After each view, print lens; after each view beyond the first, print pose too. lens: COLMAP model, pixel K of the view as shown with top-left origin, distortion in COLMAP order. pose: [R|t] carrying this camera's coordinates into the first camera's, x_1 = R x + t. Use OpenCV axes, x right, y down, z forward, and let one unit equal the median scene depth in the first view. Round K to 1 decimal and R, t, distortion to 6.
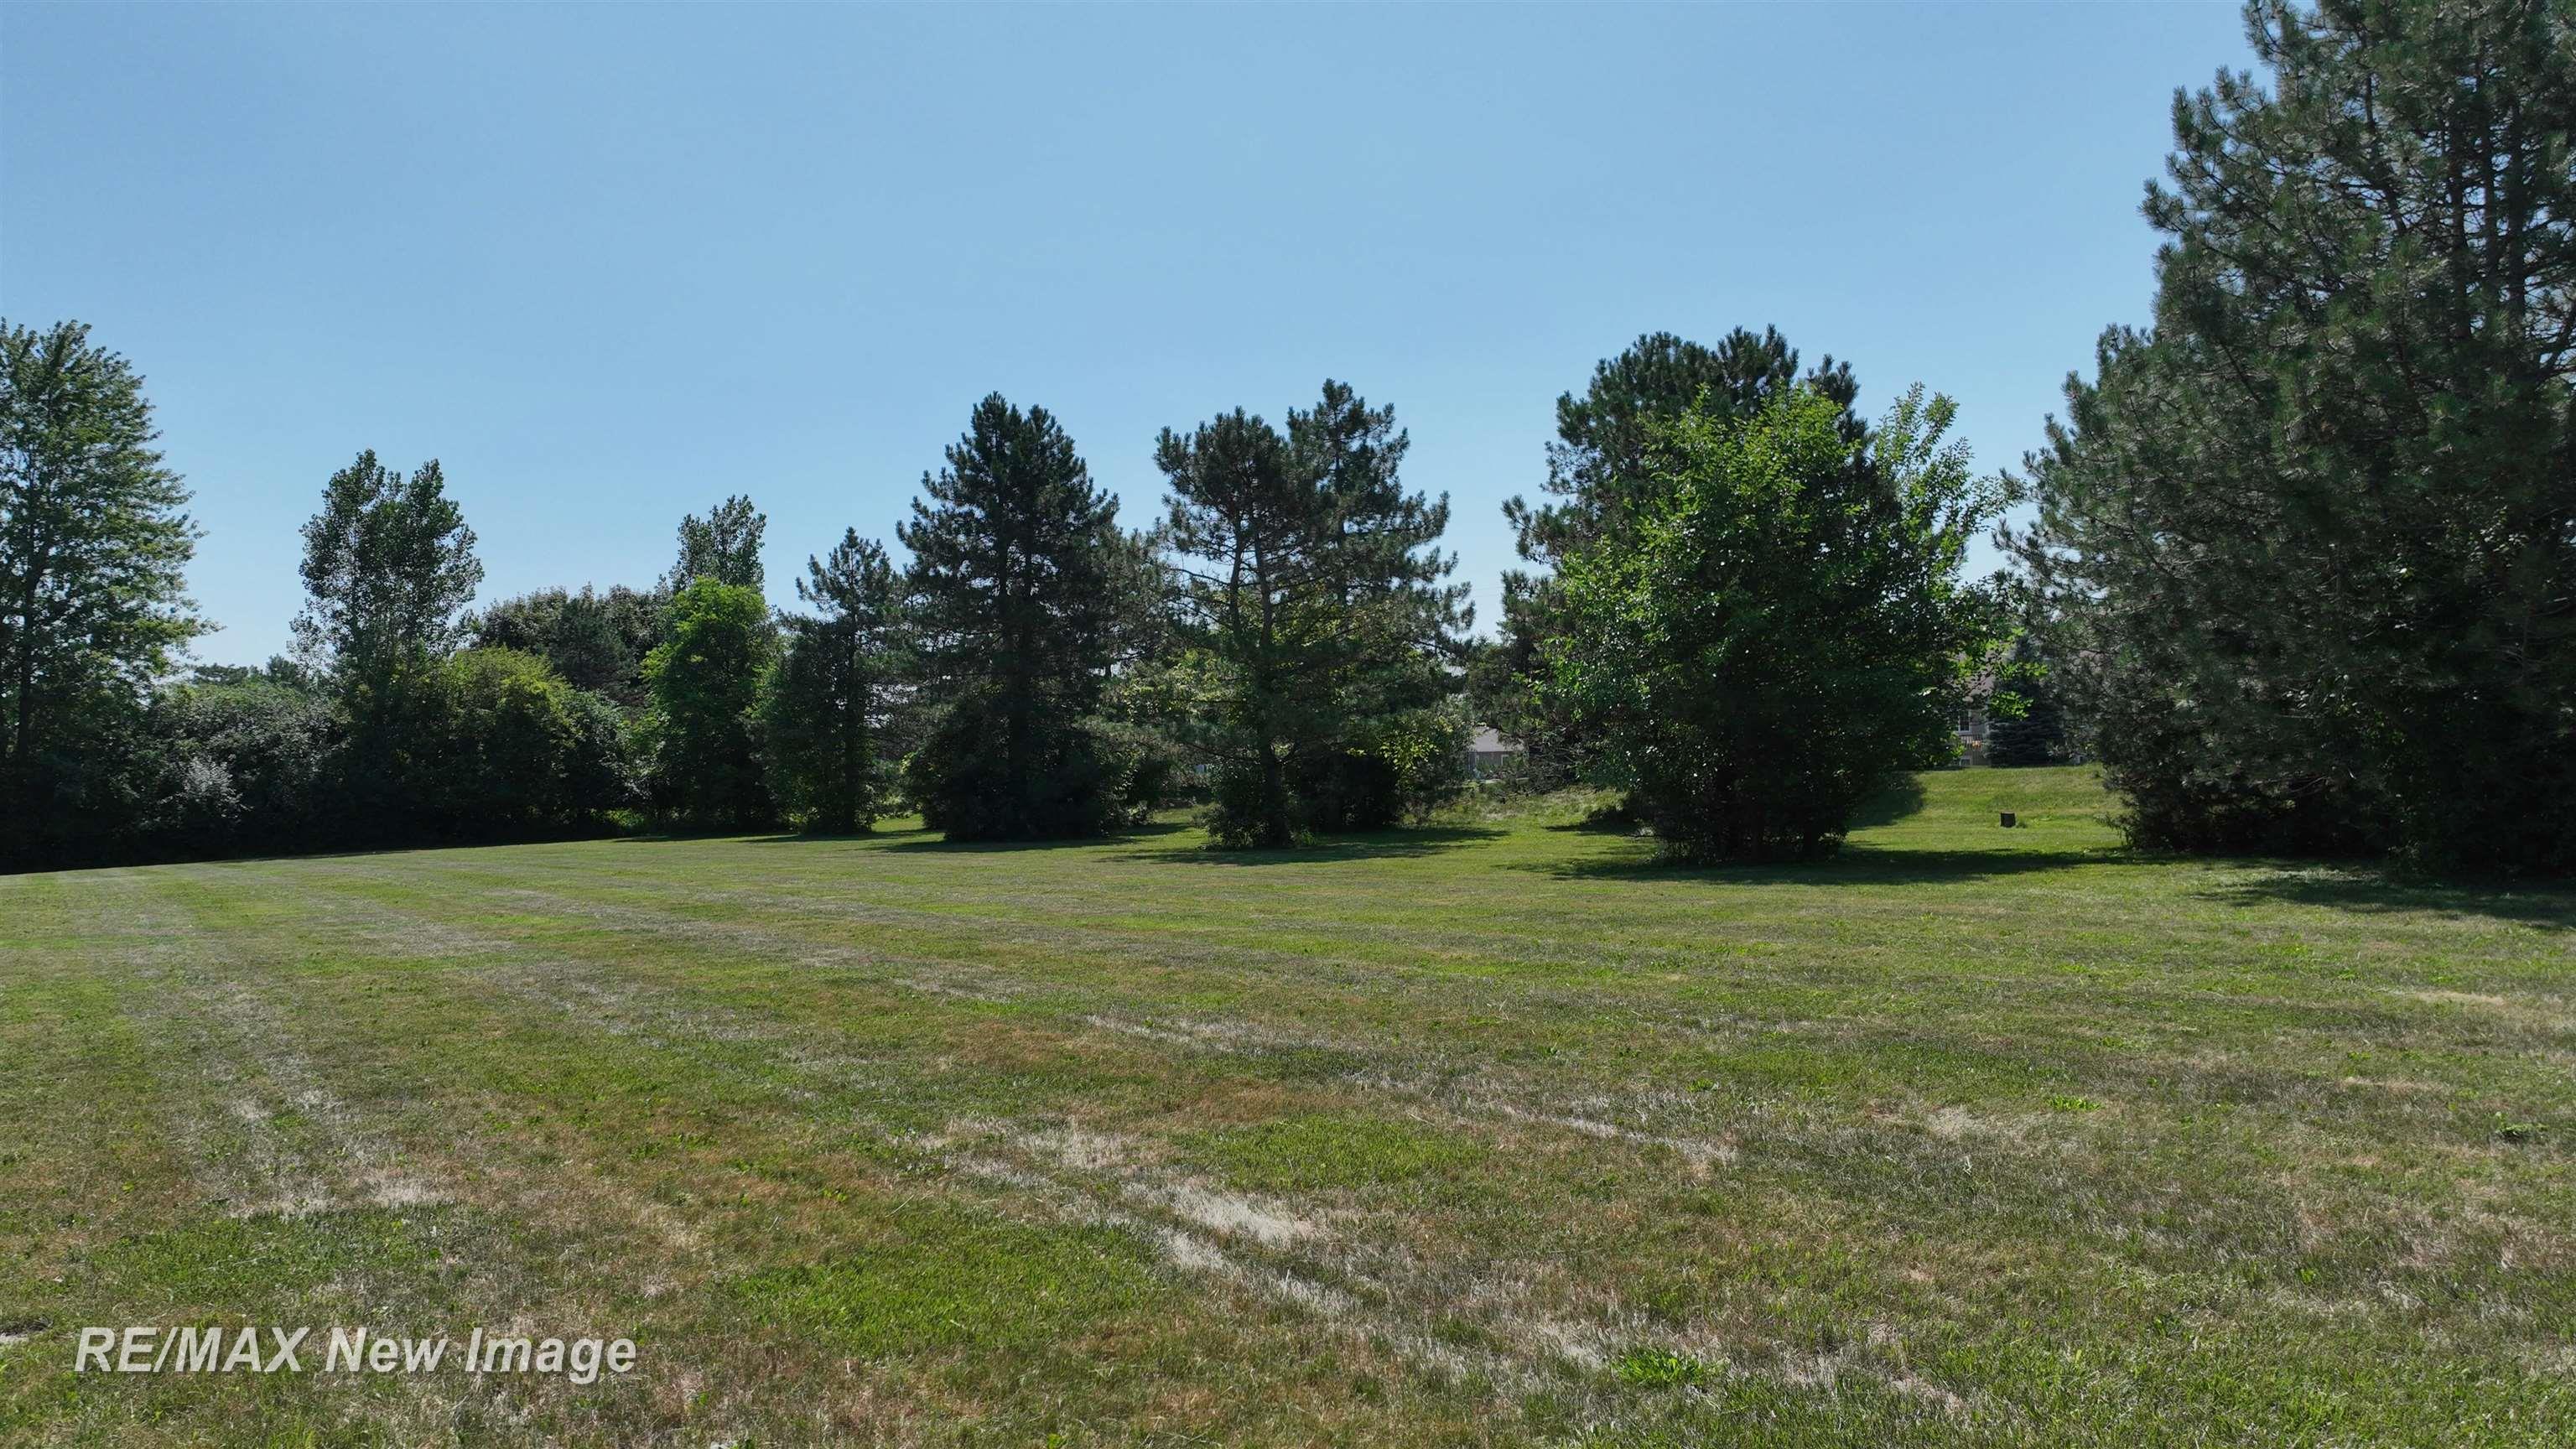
lens RADIAL K [[1835.5, 0, 1288.0], [0, 1835.5, 724.5], [0, 0, 1]] dist [-0.008917, 0.001798]
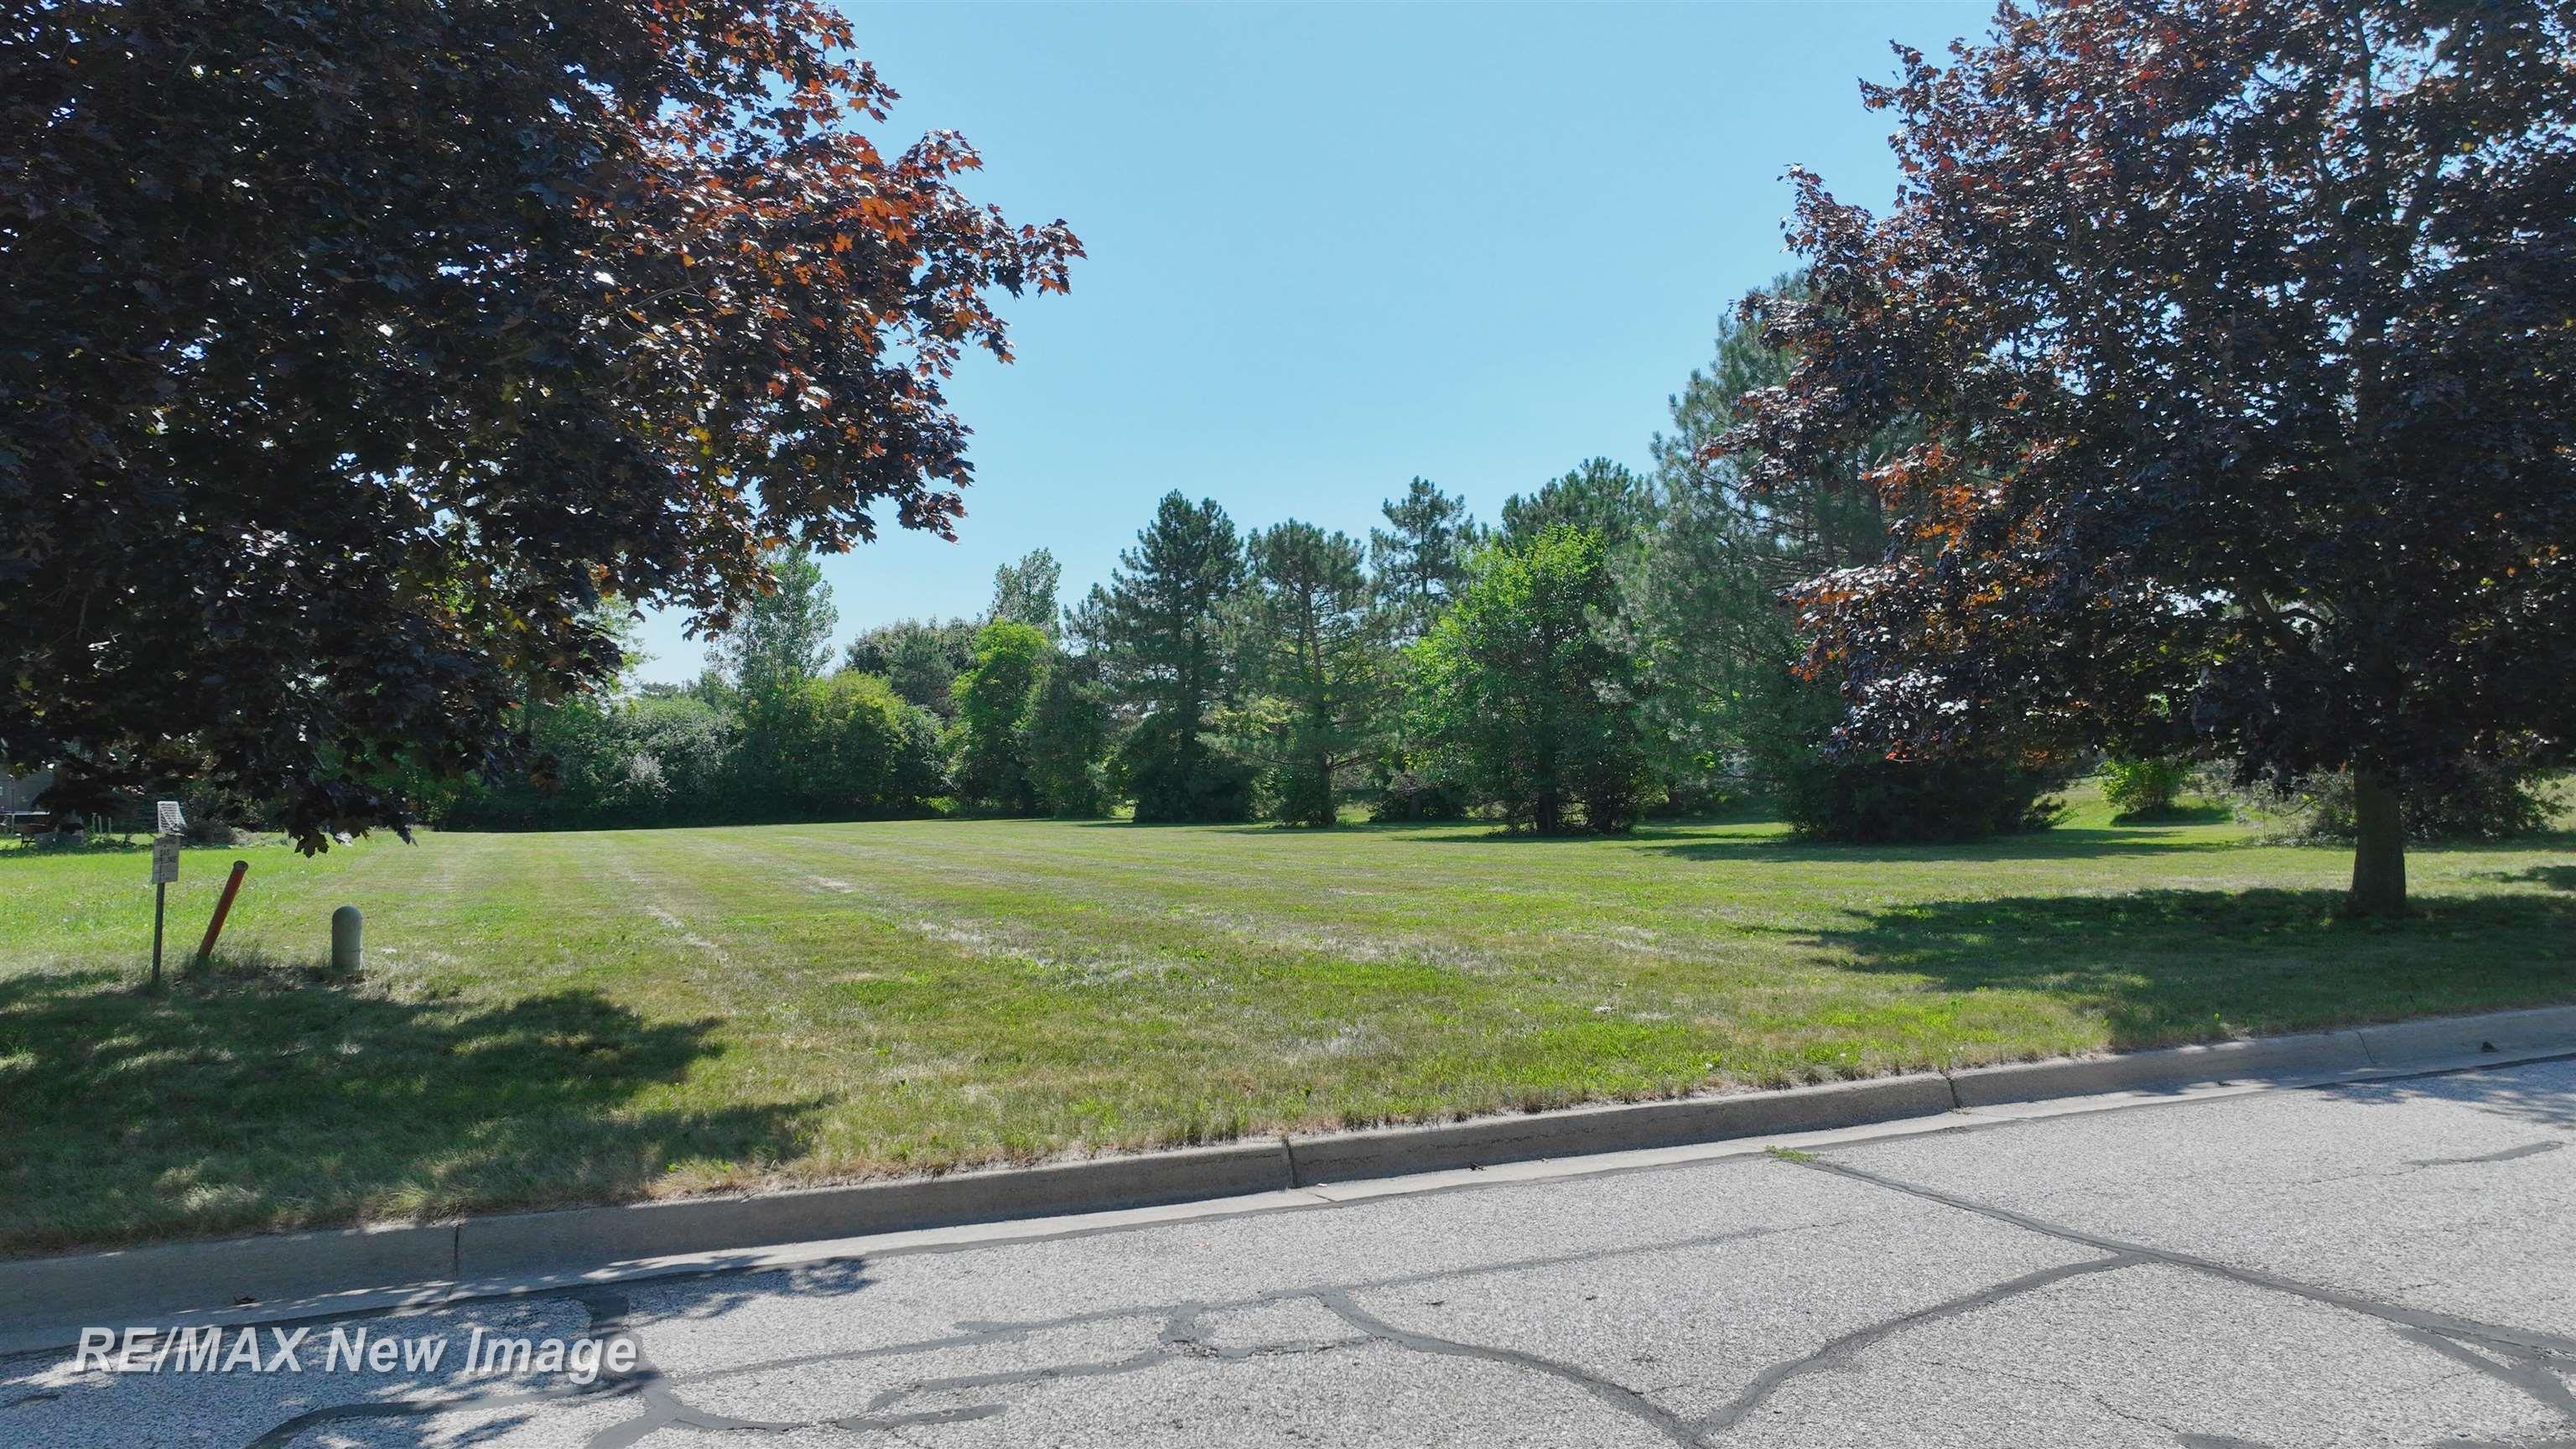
lens RADIAL K [[1835.5, 0, 1288.0], [0, 1835.5, 724.5], [0, 0, 1]] dist [-0.008917, 0.001798]
pose [[0.978025, 0.008850, -0.208299, 0.155115], [-0.009312, 0.999956, -0.001238, -0.006087], [0.208279, 0.003150, 0.978064, -0.227404]]
